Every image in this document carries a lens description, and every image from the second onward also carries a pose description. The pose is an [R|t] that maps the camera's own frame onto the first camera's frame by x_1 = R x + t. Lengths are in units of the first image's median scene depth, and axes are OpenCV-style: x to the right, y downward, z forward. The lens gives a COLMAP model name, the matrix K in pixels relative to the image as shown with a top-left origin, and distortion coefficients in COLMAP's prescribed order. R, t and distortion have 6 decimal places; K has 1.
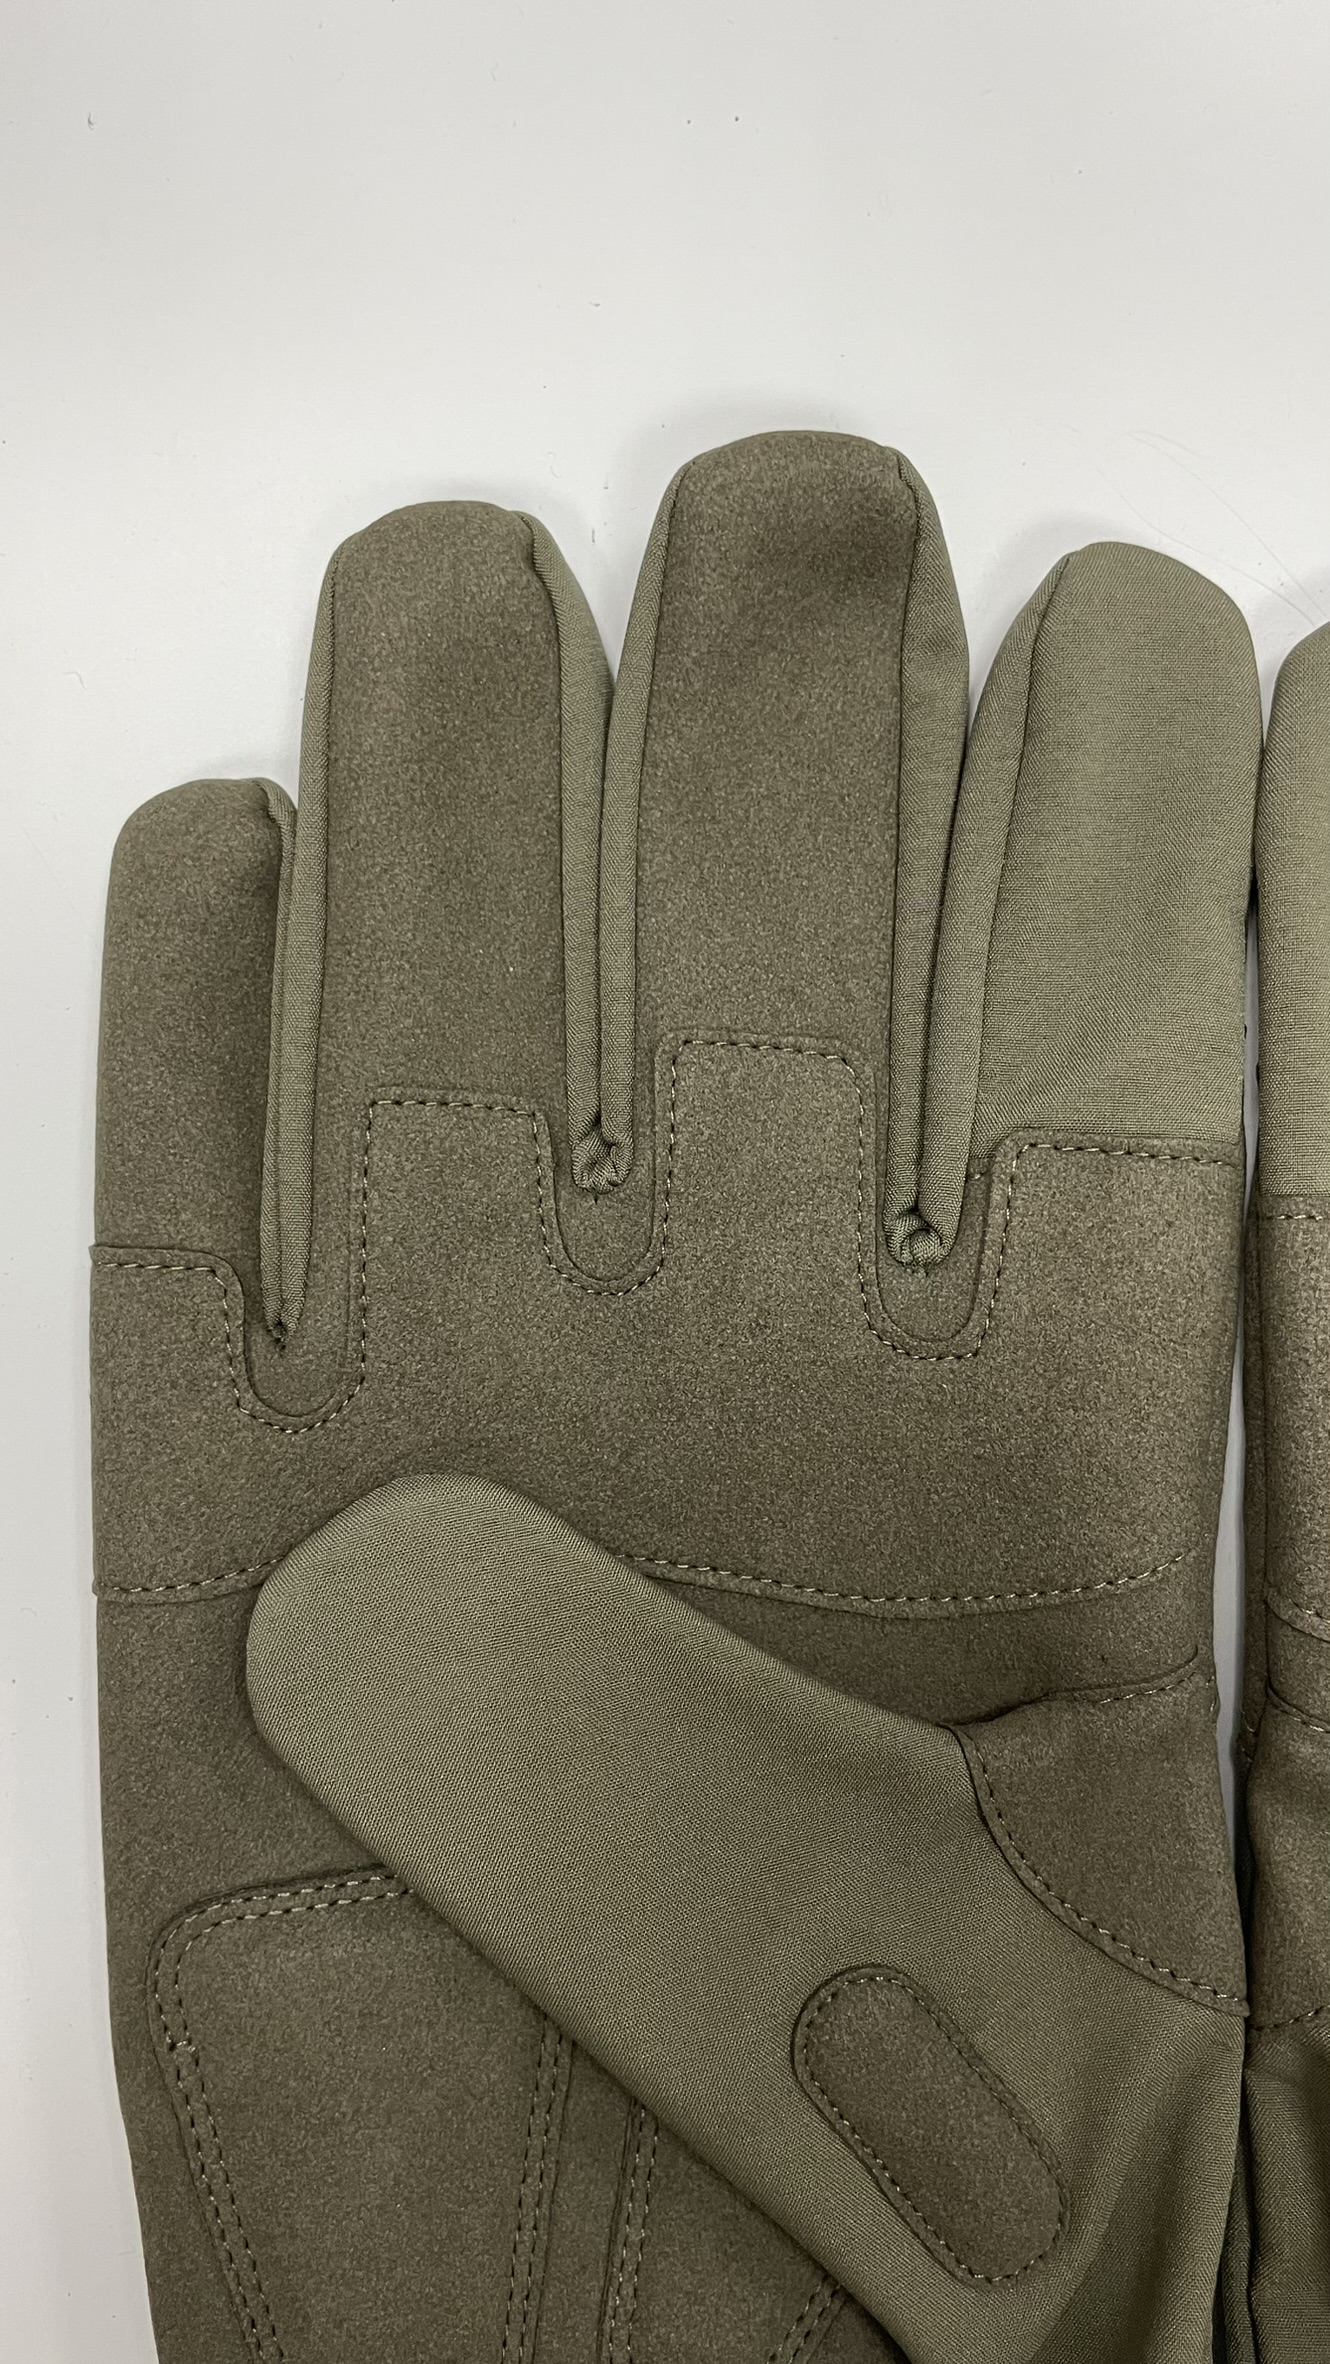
lens RADIAL K [[1798.0, 0, 665.0], [0, 1798.0, 1182.0], [0, 0, 1]] dist [0.079394, -0.142365]
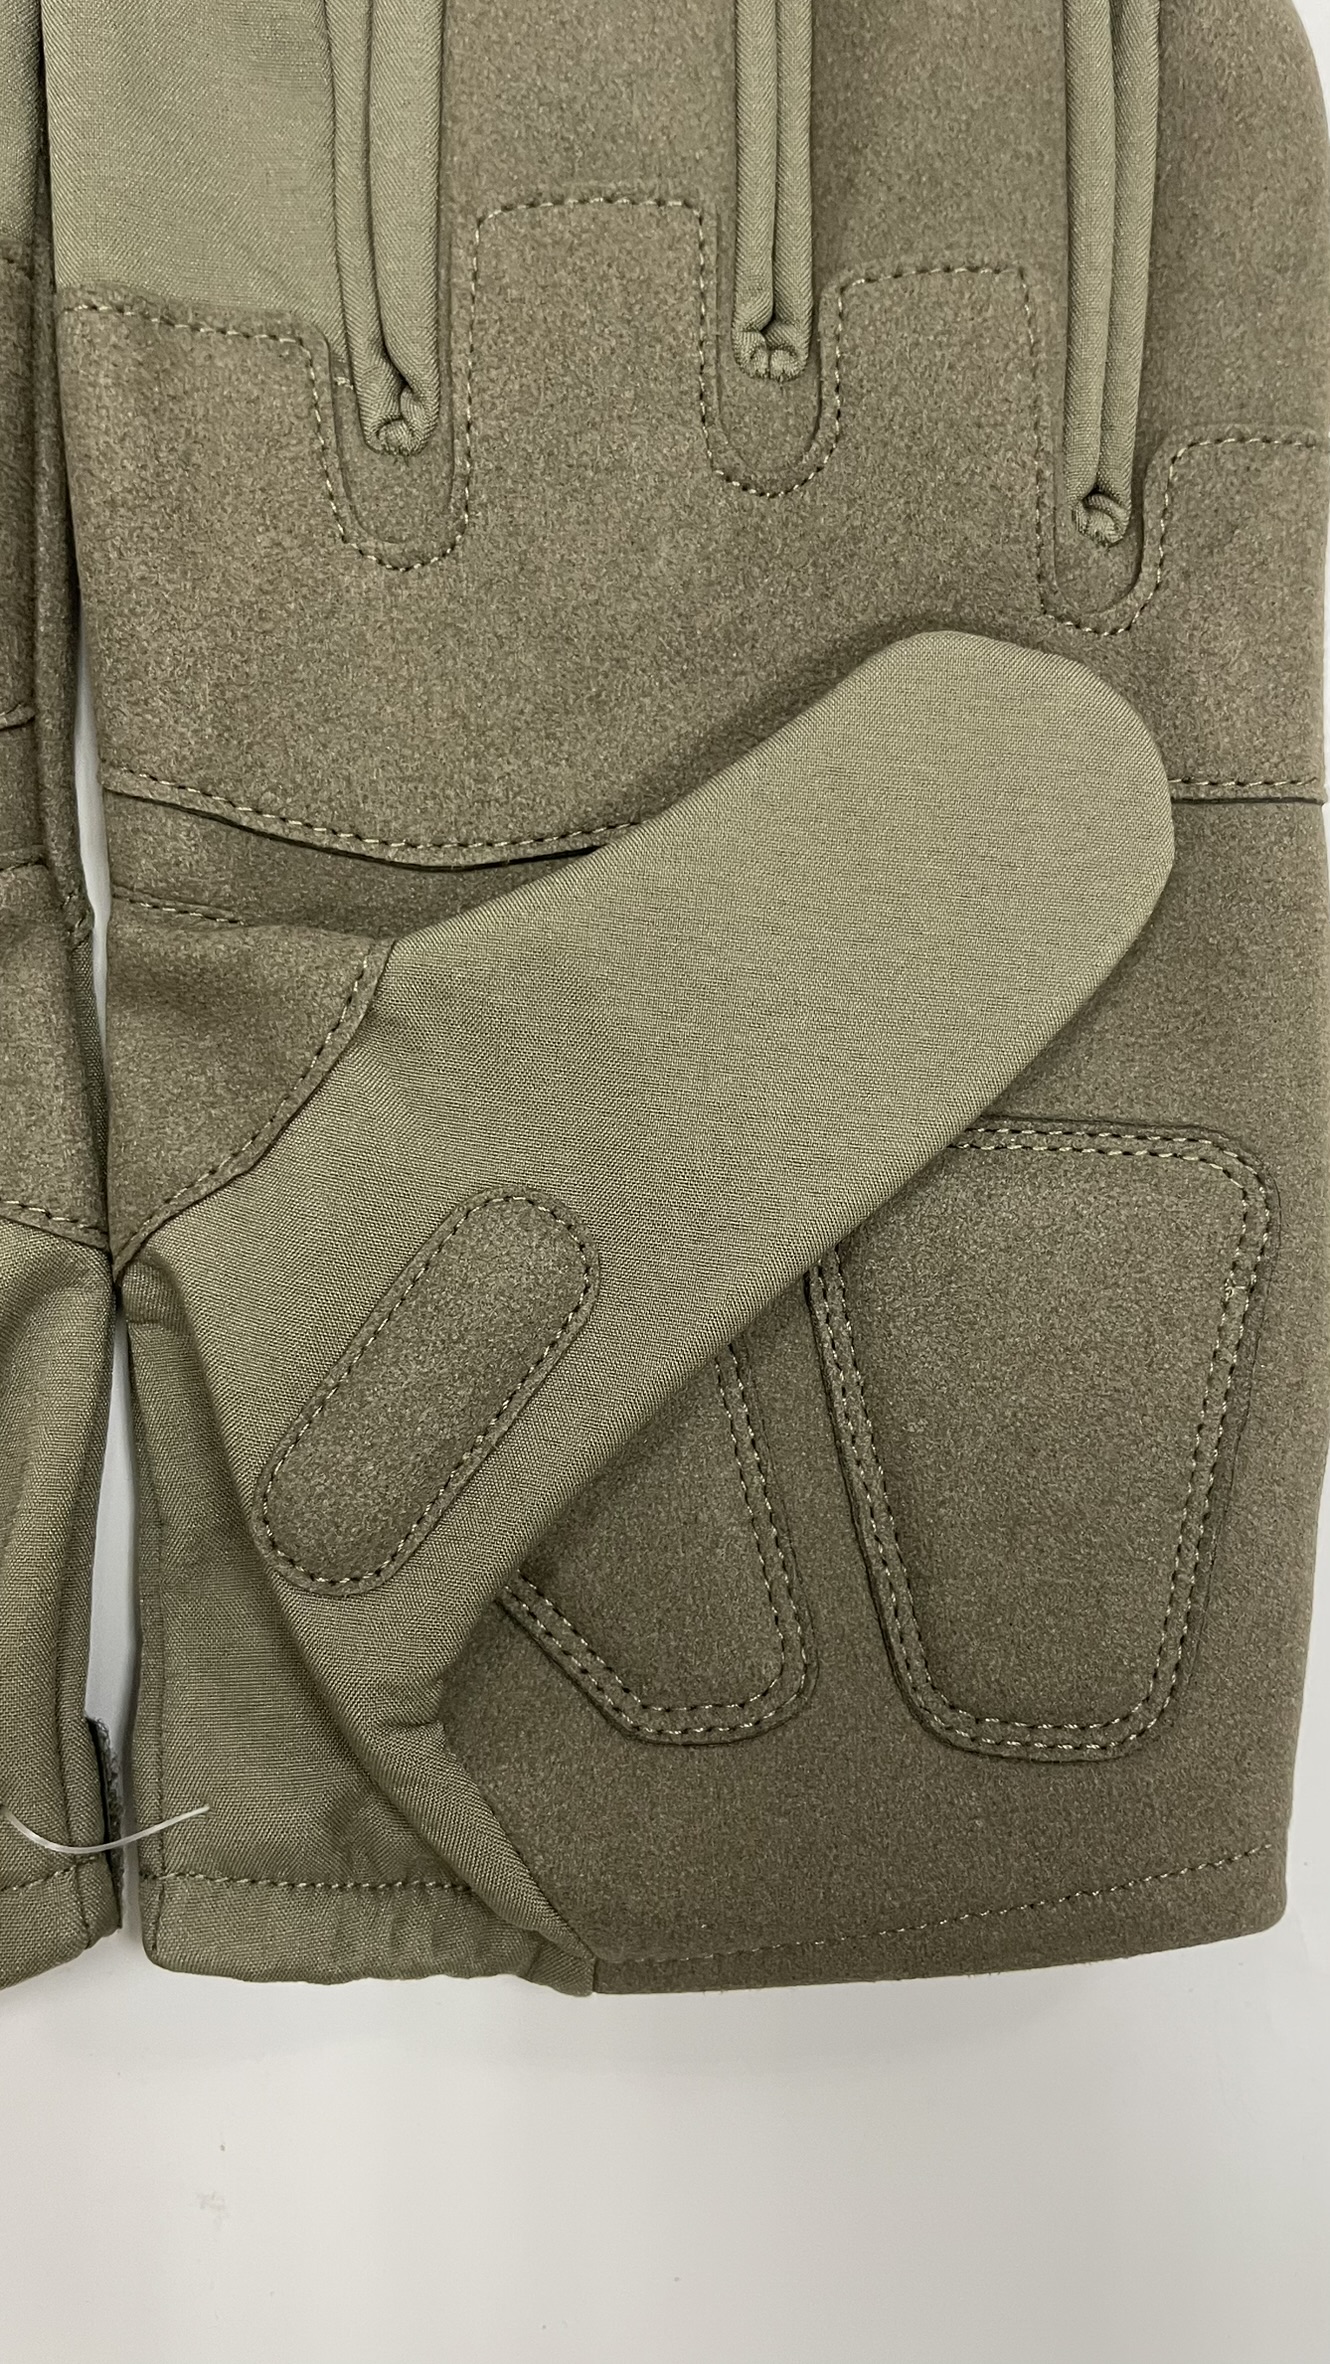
lens RADIAL K [[1798.0, 0, 665.0], [0, 1798.0, 1182.0], [0, 0, 1]] dist [0.079394, -0.142365]
pose [[0.996155, -0.057587, 0.066027, 0.537990], [0.055808, 0.998035, 0.028475, 0.418260], [-0.067537, -0.024681, 0.997411, 0.106759]]
